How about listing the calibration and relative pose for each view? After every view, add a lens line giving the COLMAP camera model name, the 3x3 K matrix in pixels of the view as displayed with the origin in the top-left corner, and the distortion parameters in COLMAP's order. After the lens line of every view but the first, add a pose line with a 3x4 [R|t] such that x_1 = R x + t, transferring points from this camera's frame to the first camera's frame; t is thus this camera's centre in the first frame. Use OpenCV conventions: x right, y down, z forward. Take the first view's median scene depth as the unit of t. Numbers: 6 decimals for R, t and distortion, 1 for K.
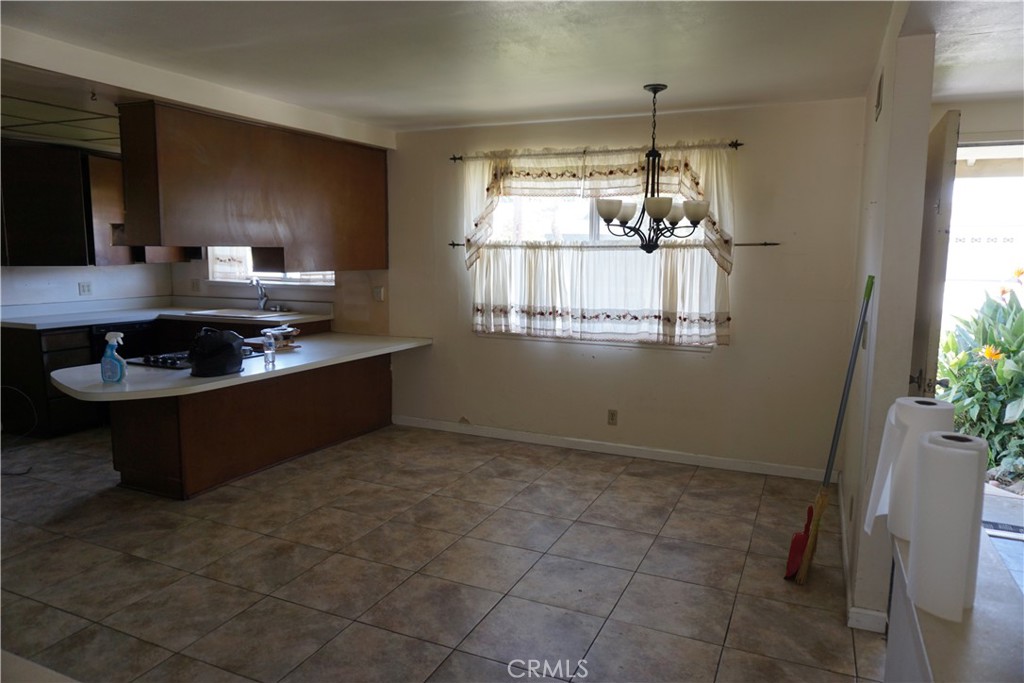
lens RADIAL K [[678.3, 0, 512.0], [0, 678.3, 341.5], [0, 0, 1]] dist [-0.072574, 0.046945]
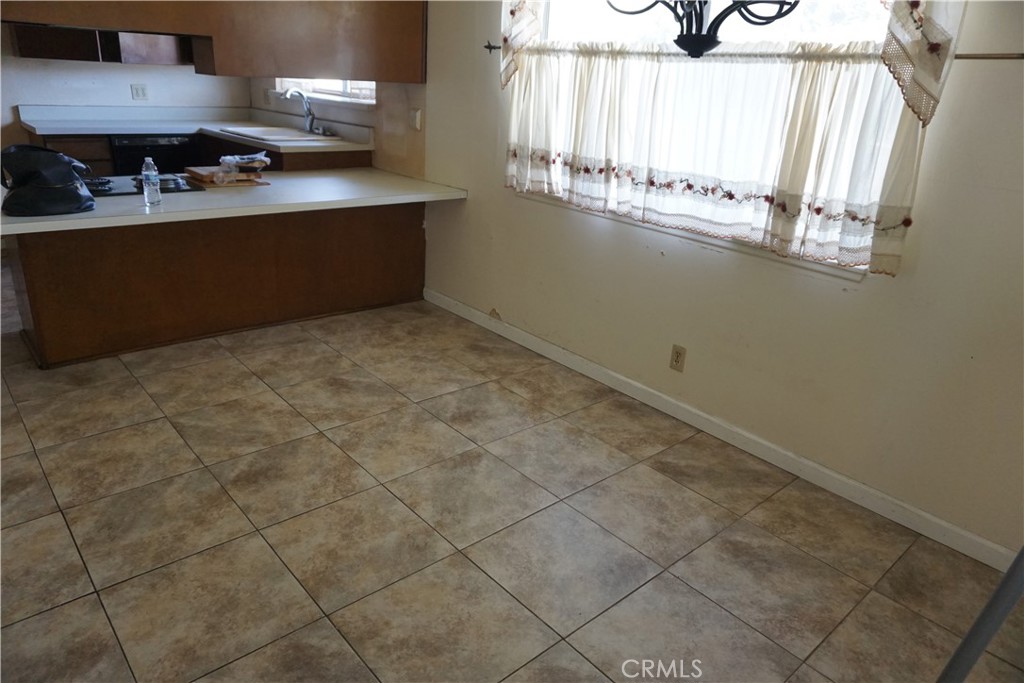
lens RADIAL K [[678.3, 0, 512.0], [0, 678.3, 341.5], [0, 0, 1]] dist [-0.072574, 0.046945]
pose [[0.913016, 0.191083, -0.360402, 0.235106], [-0.103776, 0.963236, 0.247802, -0.036833], [0.394503, -0.188846, 0.899280, 0.419351]]
